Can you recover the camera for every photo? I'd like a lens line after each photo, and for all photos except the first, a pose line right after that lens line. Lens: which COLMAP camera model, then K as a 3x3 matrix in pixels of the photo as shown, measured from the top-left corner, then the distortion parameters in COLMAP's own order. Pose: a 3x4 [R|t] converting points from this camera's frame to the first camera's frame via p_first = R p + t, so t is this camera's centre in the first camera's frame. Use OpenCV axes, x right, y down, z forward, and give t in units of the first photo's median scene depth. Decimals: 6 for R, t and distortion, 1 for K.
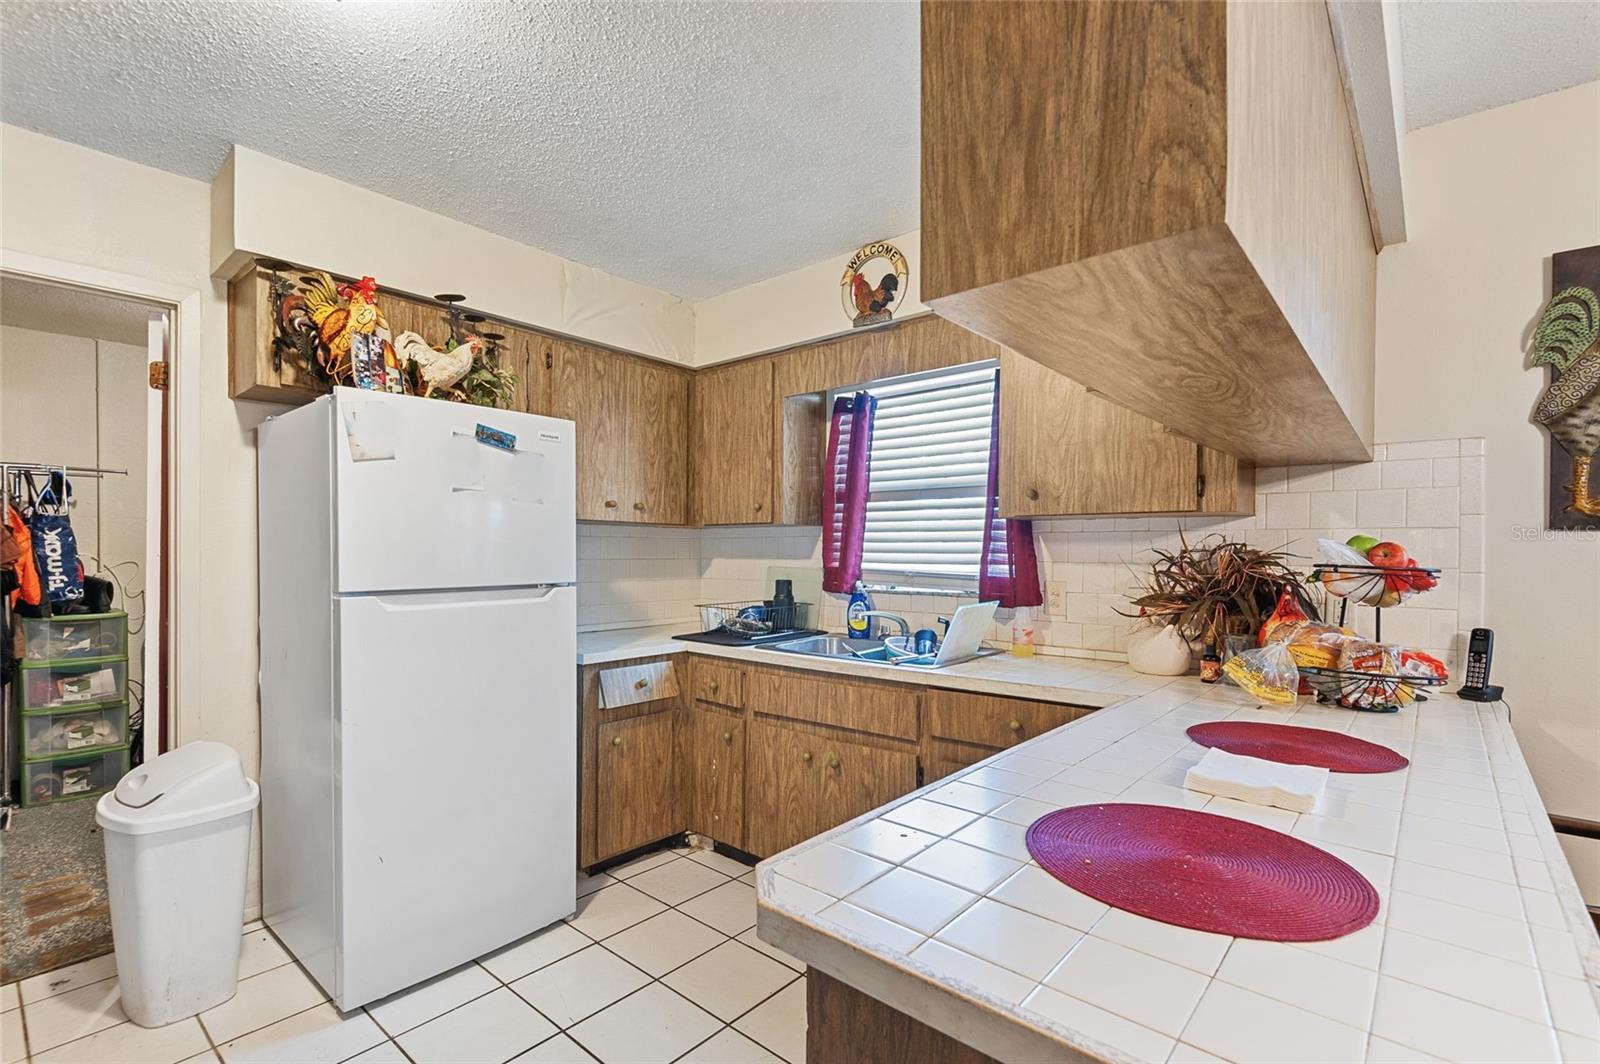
lens RADIAL K [[730.4, 0, 796.9], [0, 730.4, 554.9], [0, 0, 1]] dist [0.001902, -0.003167]
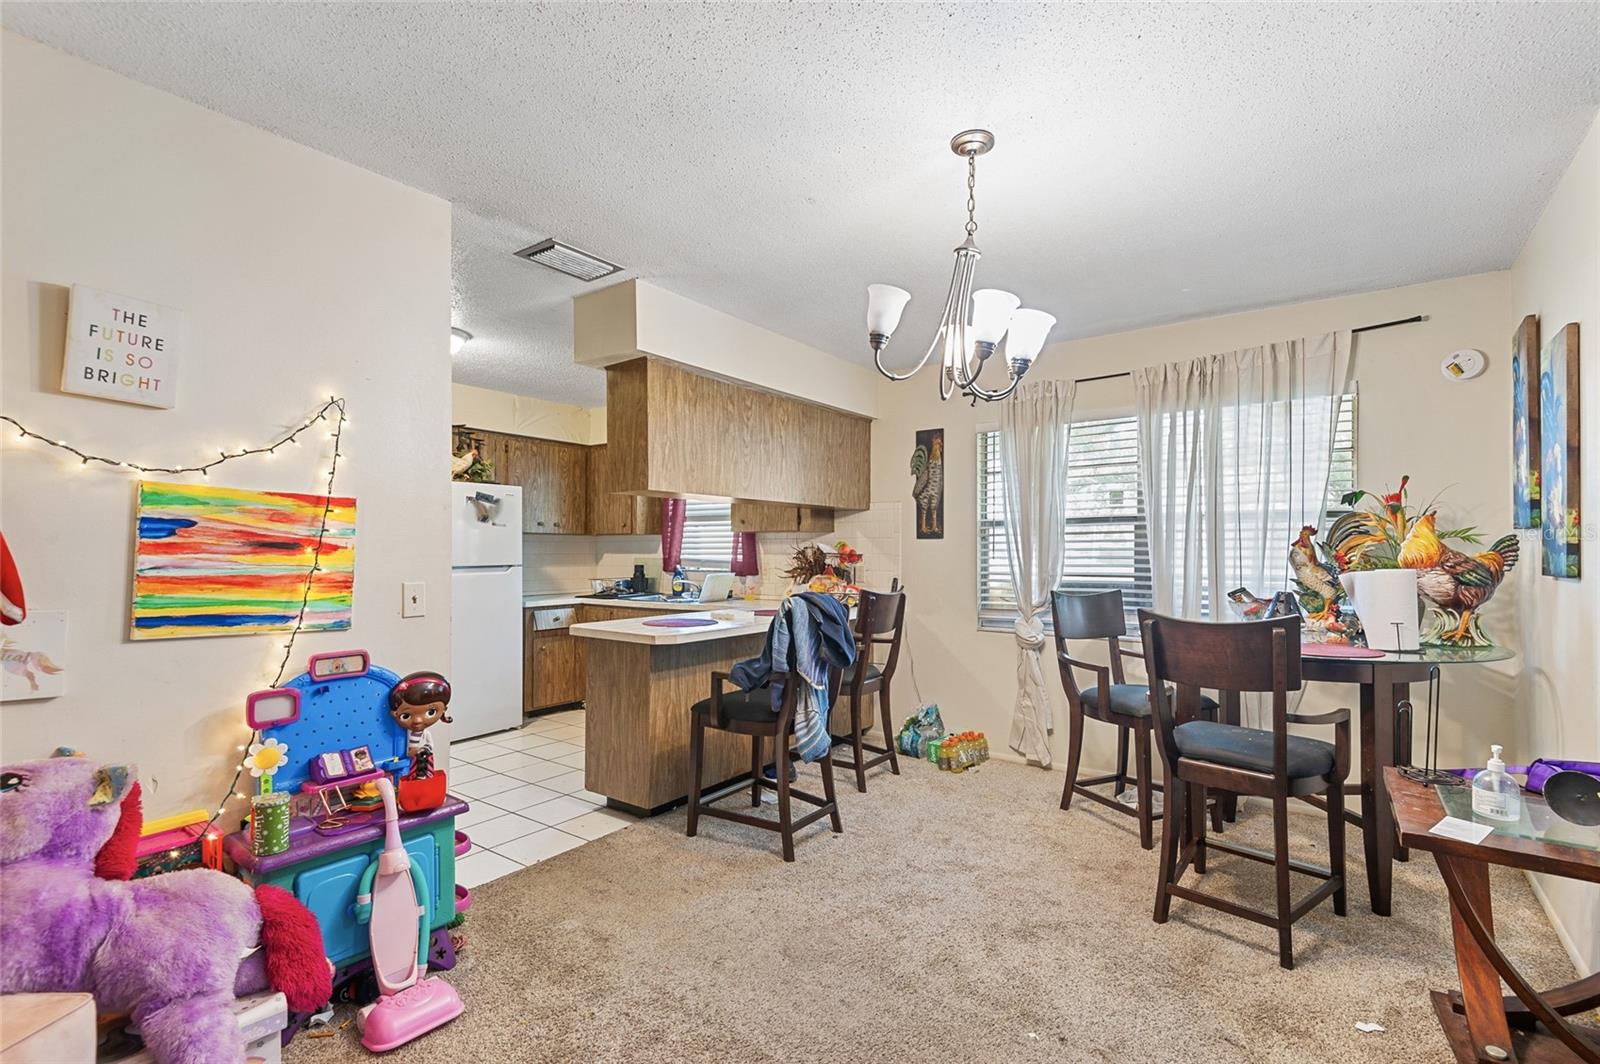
lens RADIAL K [[730.4, 0, 799.2], [0, 730.4, 547.5], [0, 0, 1]] dist [0.001902, -0.003167]
pose [[0.996859, -0.003623, 0.079112, 0.257172], [0.004377, 0.999947, -0.009361, 0.010497], [-0.079074, 0.009678, 0.996822, -0.915573]]
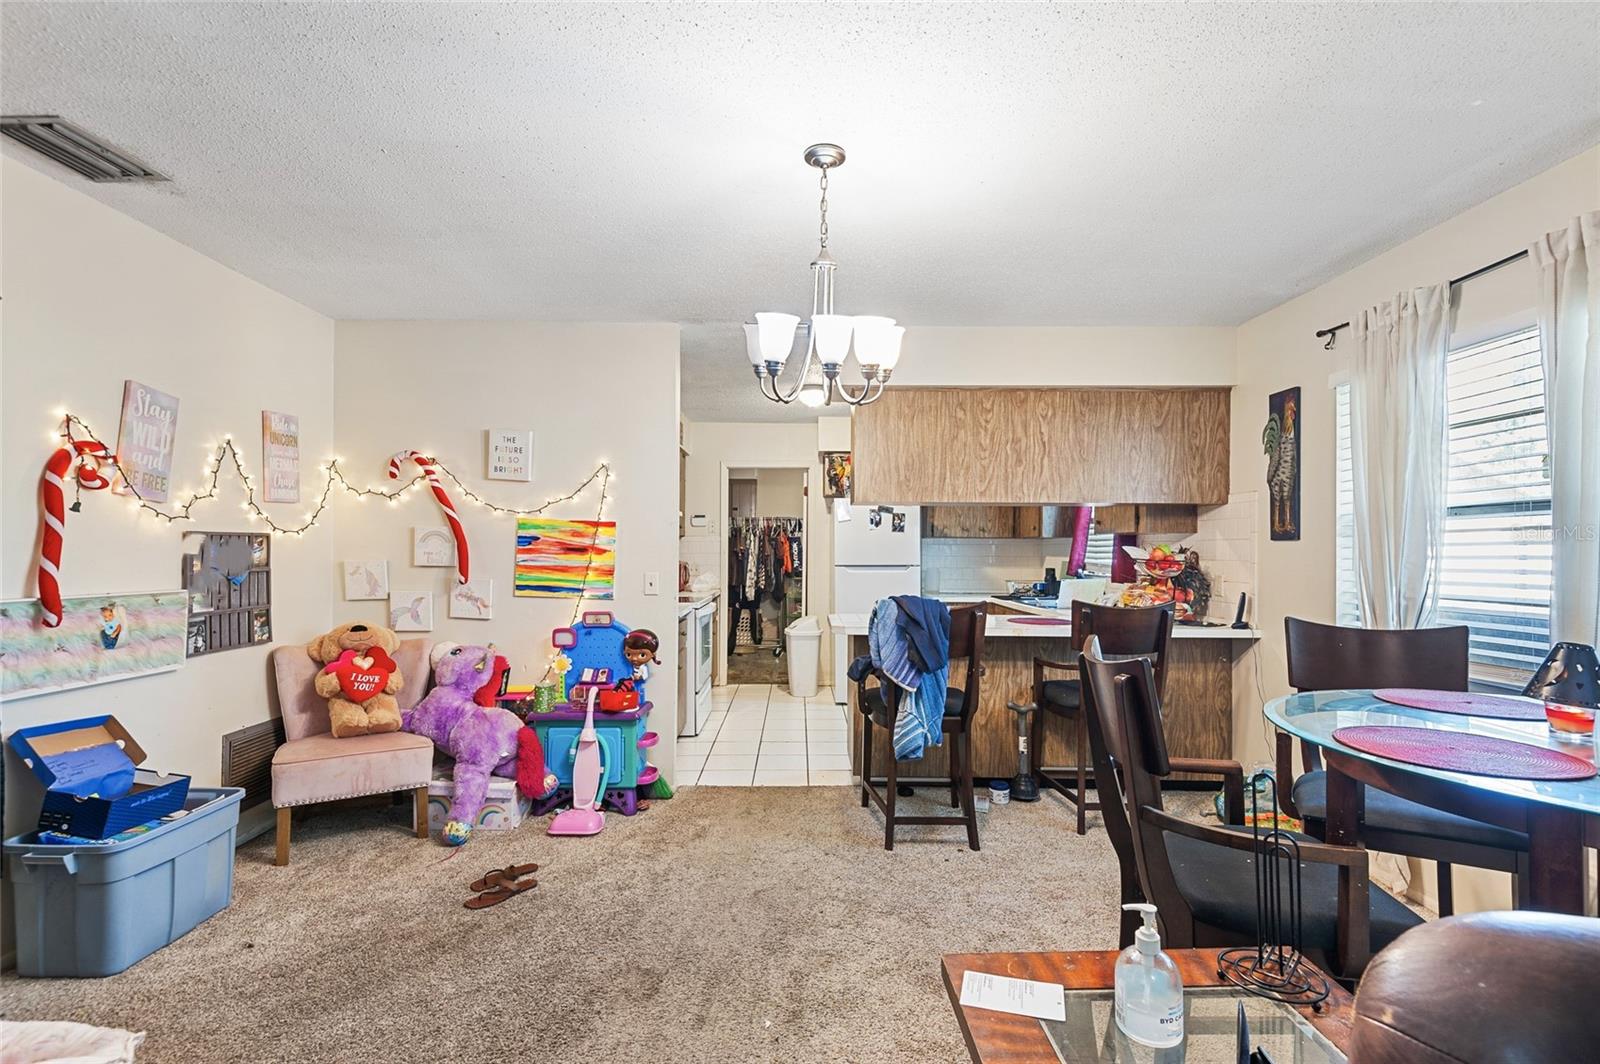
lens RADIAL K [[730.4, 0, 795.5], [0, 730.4, 547.1], [0, 0, 1]] dist [0.001902, -0.003167]
pose [[0.647880, -0.003211, -0.761736, 1.019734], [-0.006551, 0.999931, -0.009787, 0.005472], [0.761715, 0.011331, 0.647814, -0.709766]]
